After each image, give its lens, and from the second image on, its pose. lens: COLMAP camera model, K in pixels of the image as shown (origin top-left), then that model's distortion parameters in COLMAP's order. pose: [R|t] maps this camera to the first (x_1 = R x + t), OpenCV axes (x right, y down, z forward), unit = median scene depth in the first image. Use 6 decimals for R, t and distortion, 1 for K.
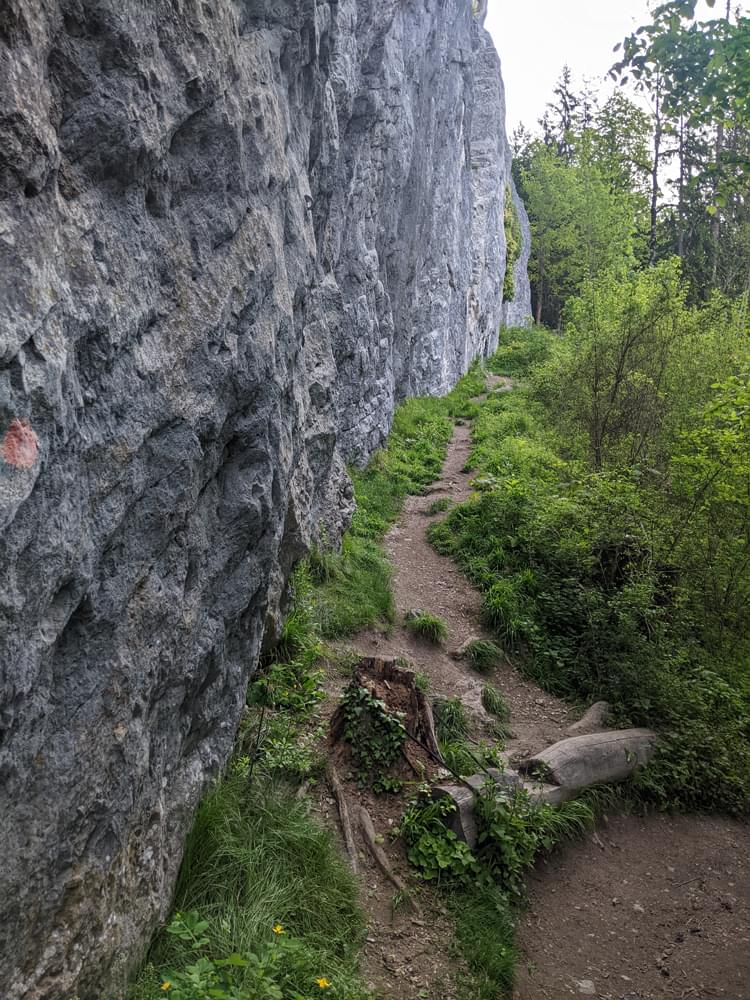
lens RADIAL K [[776.1, 0, 377.4], [0, 776.1, 503.7], [0, 0, 1]] dist [0.037724, -0.012790]
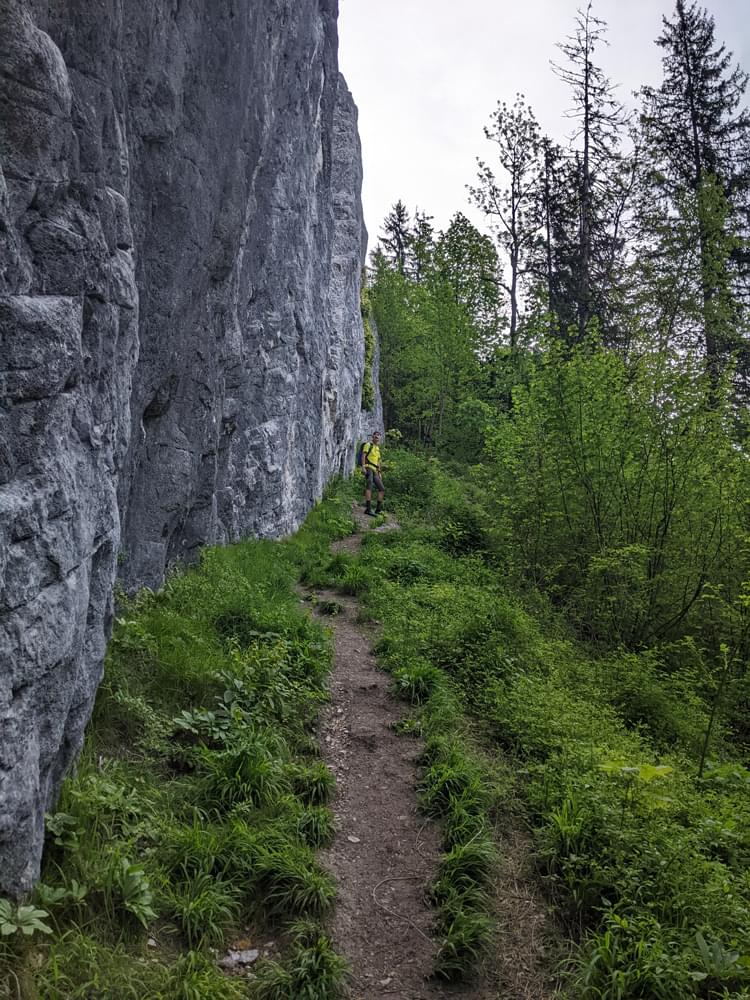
lens RADIAL K [[776.1, 0, 381.2], [0, 776.1, 501.3], [0, 0, 1]] dist [0.037724, -0.012790]
pose [[0.974006, 0.031679, 0.224298, 0.026535], [0.007432, 0.985171, -0.171416, -0.068095], [-0.226402, 0.168628, 0.959326, 0.440738]]
